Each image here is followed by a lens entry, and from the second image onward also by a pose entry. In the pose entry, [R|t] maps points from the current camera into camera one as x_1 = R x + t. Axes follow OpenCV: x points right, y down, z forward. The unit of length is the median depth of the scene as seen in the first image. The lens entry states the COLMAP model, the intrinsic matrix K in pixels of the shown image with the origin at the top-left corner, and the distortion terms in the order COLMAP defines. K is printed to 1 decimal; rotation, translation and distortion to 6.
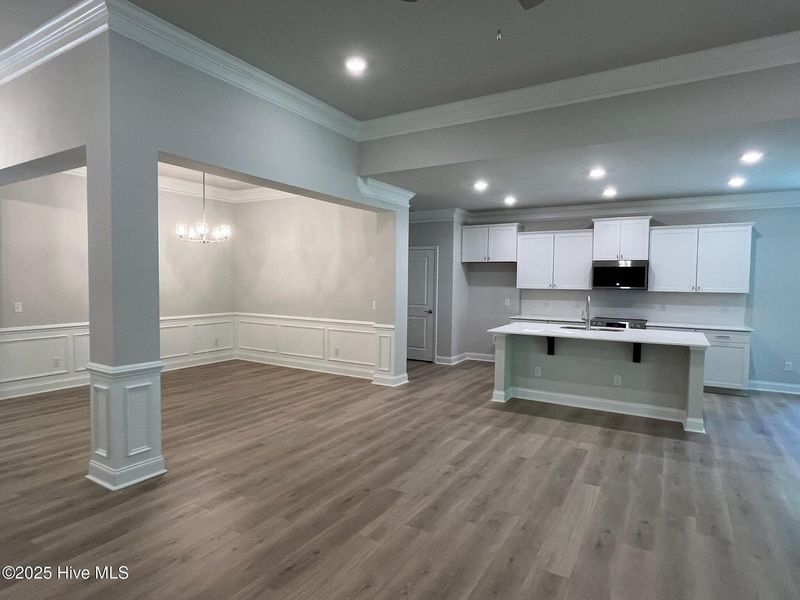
lens RADIAL K [[459.6, 0, 392.7], [0, 459.6, 297.6], [0, 0, 1]] dist [0.007907, -0.001092]
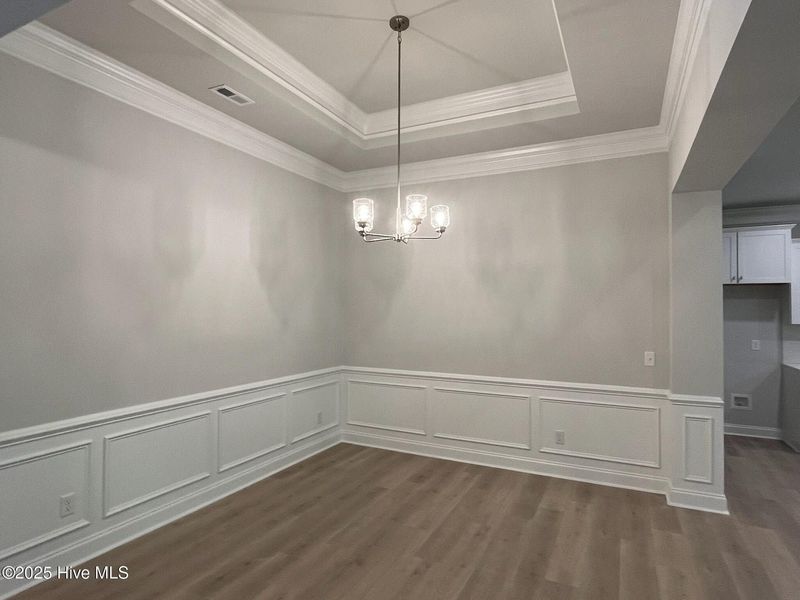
lens RADIAL K [[459.6, 0, 397.0], [0, 459.6, 294.9], [0, 0, 1]] dist [0.007907, -0.001092]
pose [[0.996679, -0.004240, 0.081322, -0.352317], [0.010137, 0.997335, -0.072245, -0.020383], [-0.080799, 0.072829, 0.994066, 0.400473]]
